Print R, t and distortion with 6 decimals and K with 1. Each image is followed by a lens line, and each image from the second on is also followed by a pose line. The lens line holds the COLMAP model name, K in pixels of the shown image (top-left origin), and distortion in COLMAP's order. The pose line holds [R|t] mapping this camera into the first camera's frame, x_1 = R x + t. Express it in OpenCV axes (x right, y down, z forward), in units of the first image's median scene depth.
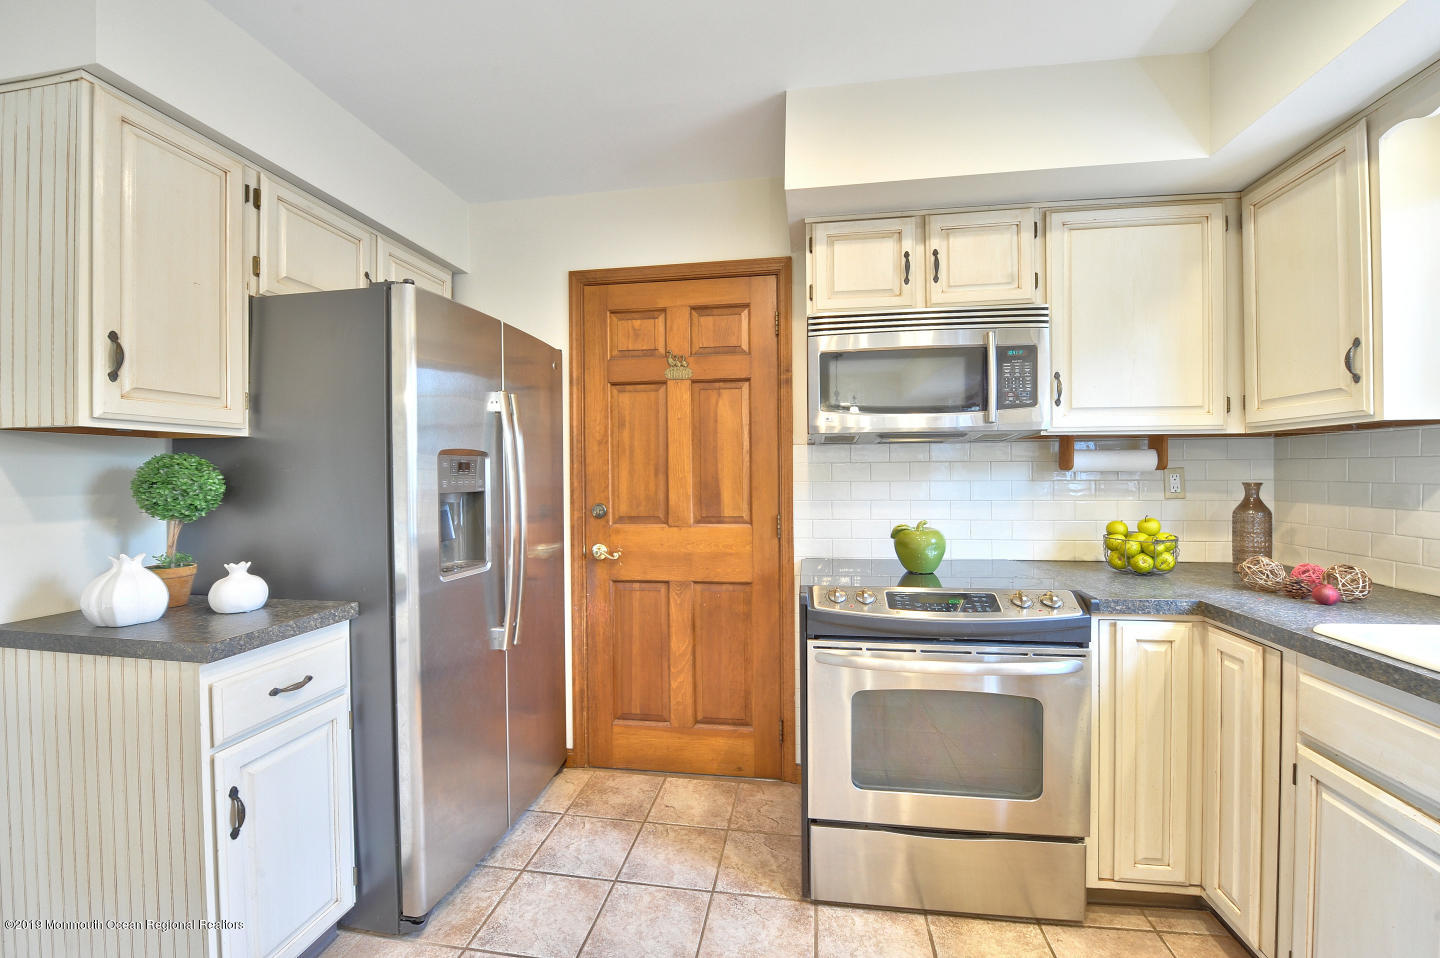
lens RADIAL K [[572.0, 0, 723.7], [0, 572.0, 476.3], [0, 0, 1]] dist [-0.016743, -0.002151]
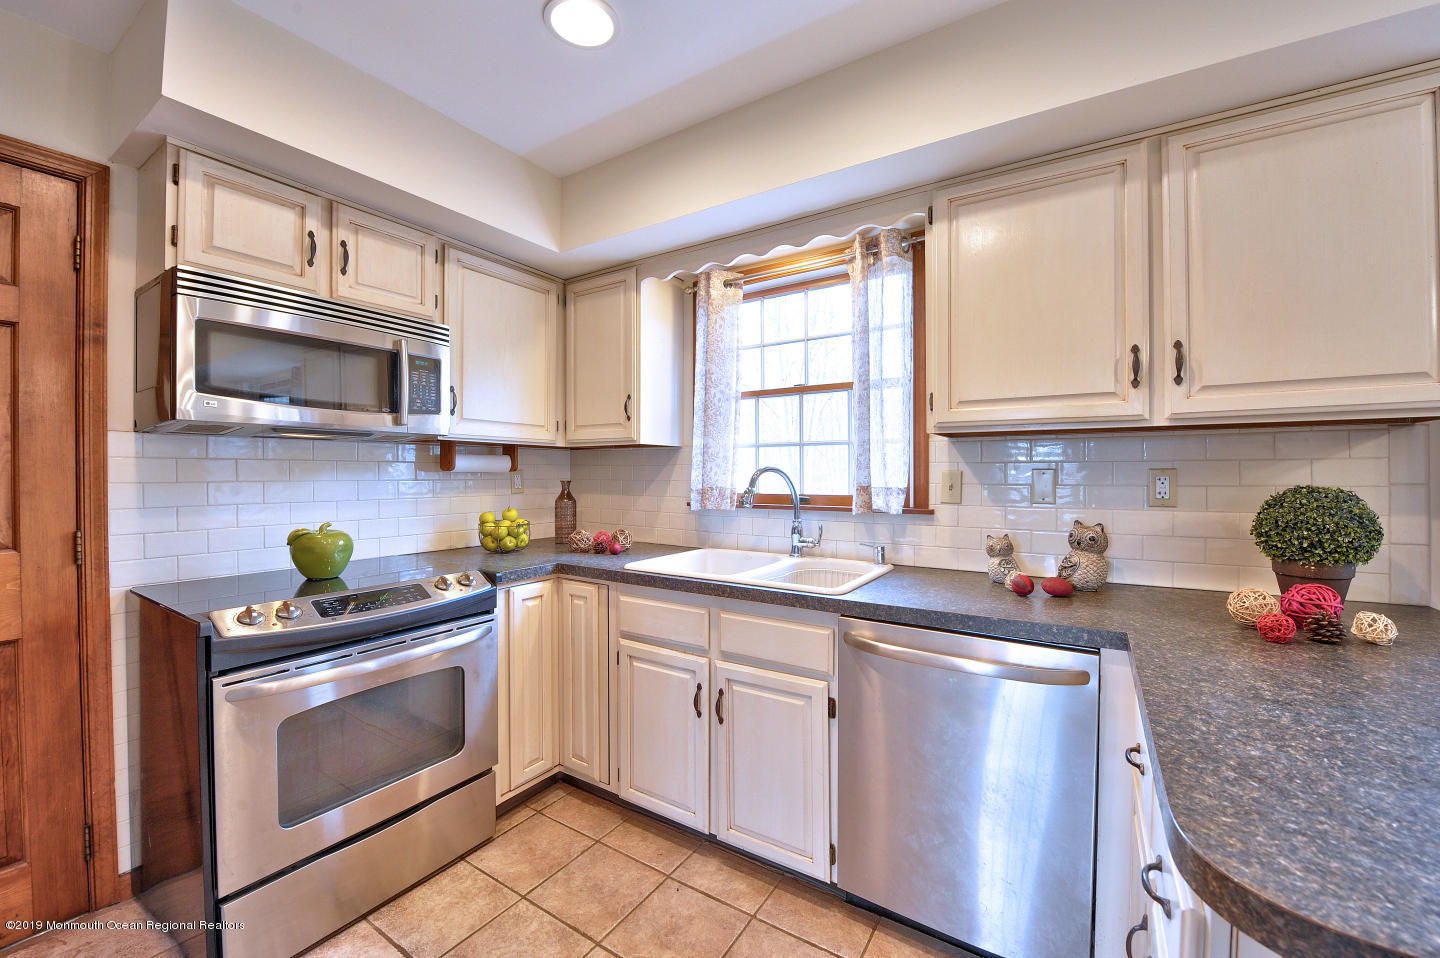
lens RADIAL K [[572.0, 0, 723.7], [0, 572.0, 476.3], [0, 0, 1]] dist [-0.016743, -0.002151]
pose [[0.409150, 0.001956, 0.912465, -0.243668], [0.000219, 0.999997, -0.002241, 0.003347], [-0.912467, 0.001116, 0.409149, 0.019969]]
